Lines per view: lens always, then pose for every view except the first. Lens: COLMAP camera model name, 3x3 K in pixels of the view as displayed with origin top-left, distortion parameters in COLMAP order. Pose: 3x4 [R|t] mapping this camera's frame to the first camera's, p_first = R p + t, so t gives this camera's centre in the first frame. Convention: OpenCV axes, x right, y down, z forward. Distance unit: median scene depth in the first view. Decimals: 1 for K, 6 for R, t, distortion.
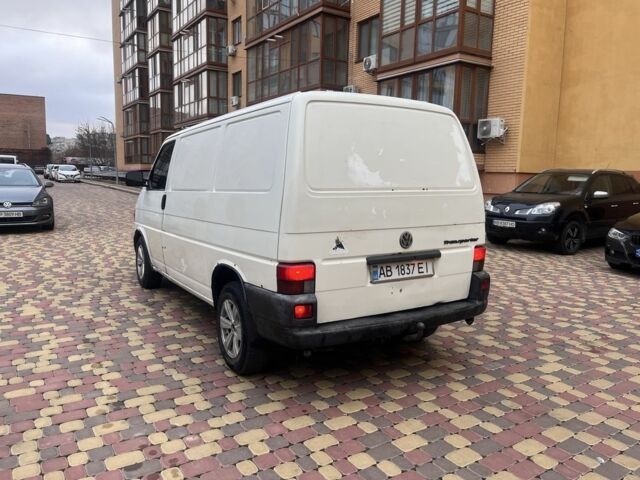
lens RADIAL K [[482.8, 0, 318.3], [0, 482.8, 235.3], [0, 0, 1]] dist [0.067030, -0.091863]
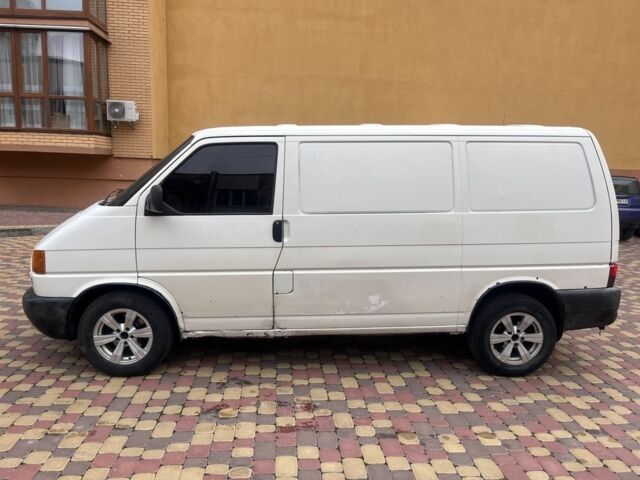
lens RADIAL K [[482.8, 0, 320.9], [0, 482.8, 236.6], [0, 0, 1]] dist [0.067030, -0.091863]
pose [[0.468015, -0.139103, 0.872704, -1.191152], [0.089333, 0.989922, 0.109879, -0.173942], [-0.879193, 0.026537, 0.475725, 0.795156]]
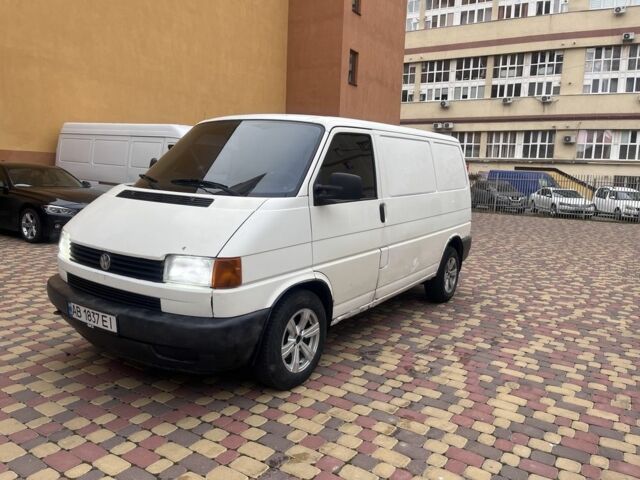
lens RADIAL K [[482.8, 0, 318.5], [0, 482.8, 236.0], [0, 0, 1]] dist [0.067030, -0.091863]
pose [[-0.411430, -0.152976, 0.898512, -1.322107], [0.060799, 0.979012, 0.194521, -0.255381], [-0.909411, 0.134660, -0.393494, 1.862868]]
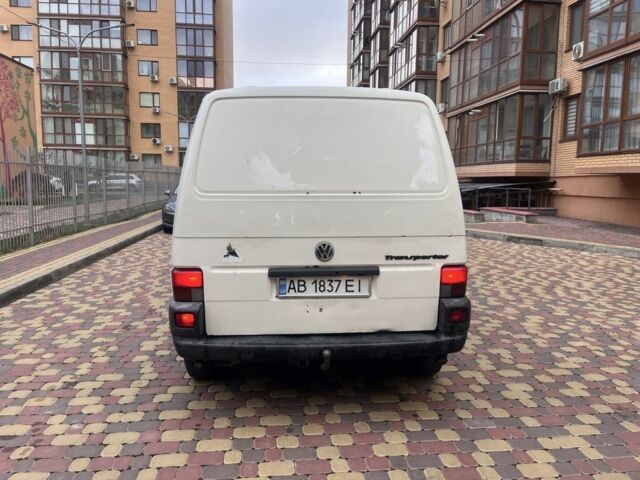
lens RADIAL K [[482.8, 0, 320.3], [0, 482.8, 238.5], [0, 0, 1]] dist [0.067030, -0.091863]
pose [[0.892624, 0.039947, -0.449028, 0.466989], [-0.046247, 0.998925, -0.003067, -0.008774], [0.448423, 0.023504, 0.893512, 0.193711]]
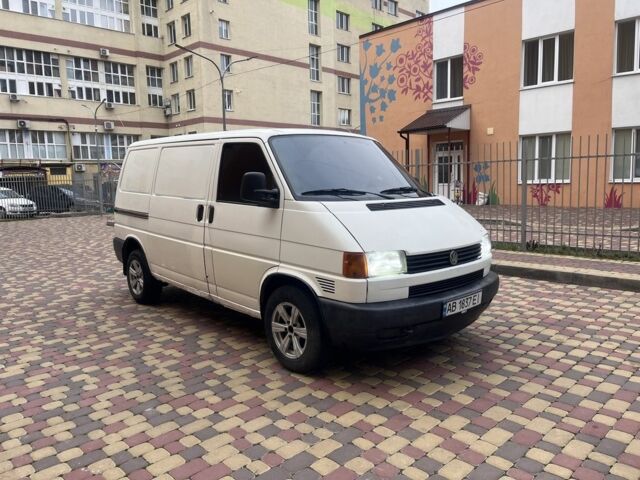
lens RADIAL K [[482.8, 0, 317.0], [0, 482.8, 235.4], [0, 0, 1]] dist [0.067030, -0.091863]
pose [[-0.982538, 0.024467, -0.184449, -0.043654], [-0.019331, 0.972530, 0.231975, -0.339746], [0.185058, 0.231490, -0.955074, 2.716092]]
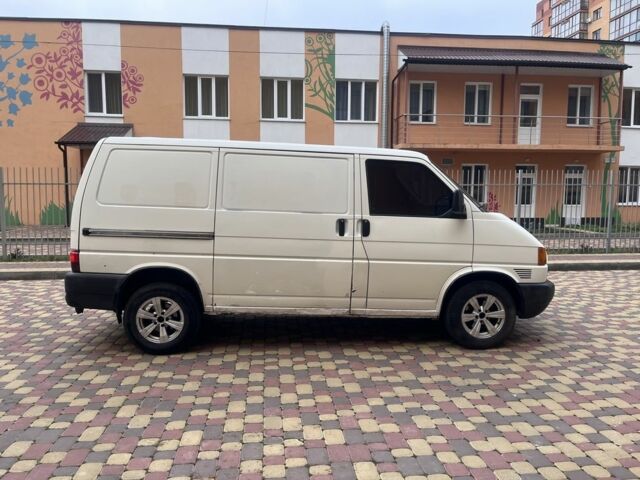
lens RADIAL K [[482.8, 0, 319.5], [0, 482.8, 238.2], [0, 0, 1]] dist [0.067030, -0.091863]
pose [[-0.453419, 0.053857, -0.889669, 1.079190], [-0.124794, 0.984504, 0.123199, -0.220991], [0.882518, 0.166886, -0.439672, 1.972931]]
